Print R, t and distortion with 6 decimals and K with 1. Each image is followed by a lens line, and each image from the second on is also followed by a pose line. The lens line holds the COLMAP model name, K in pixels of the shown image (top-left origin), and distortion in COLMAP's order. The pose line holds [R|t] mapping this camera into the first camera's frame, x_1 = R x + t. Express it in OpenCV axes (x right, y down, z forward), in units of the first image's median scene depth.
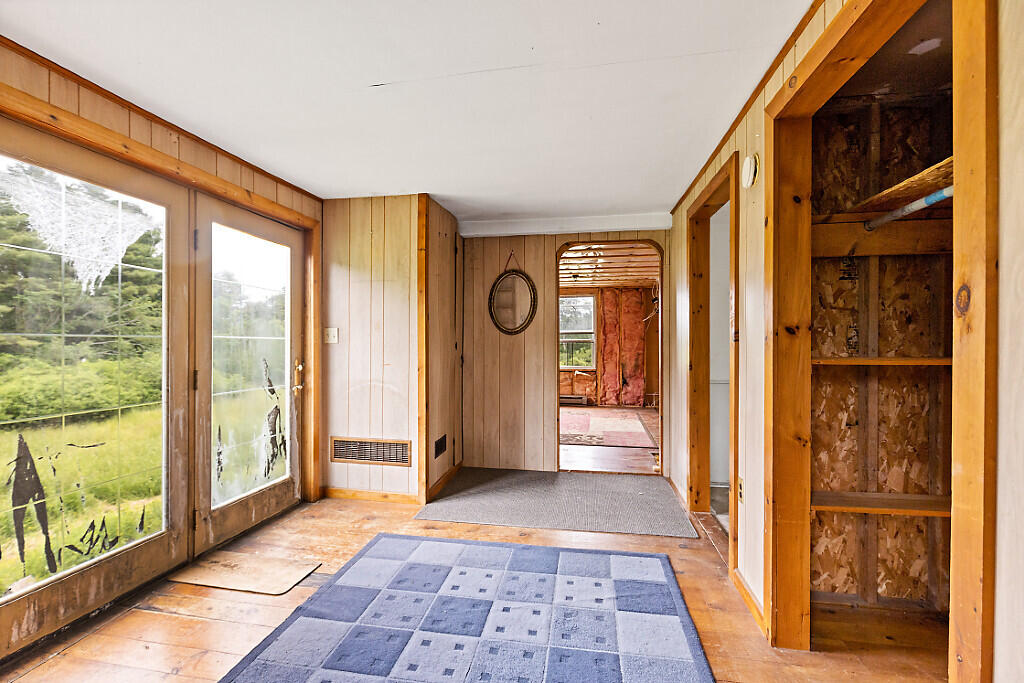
lens RADIAL K [[460.9, 0, 511.2], [0, 460.9, 345.2], [0, 0, 1]] dist [0.001578, 0.000280]
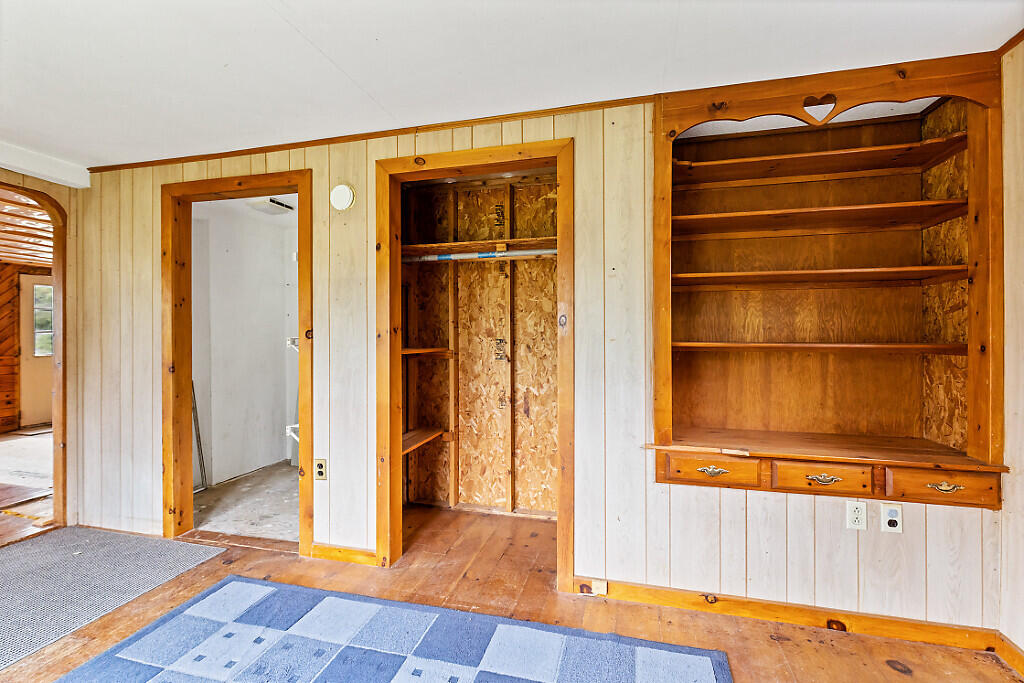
lens RADIAL K [[460.9, 0, 511.2], [0, 460.9, 337.1], [0, 0, 1]] dist [0.001578, 0.000280]
pose [[0.085892, 0.003561, 0.996298, -0.581505], [0.011439, 0.999924, -0.004560, -0.001273], [-0.996239, 0.011788, 0.085845, 0.418438]]
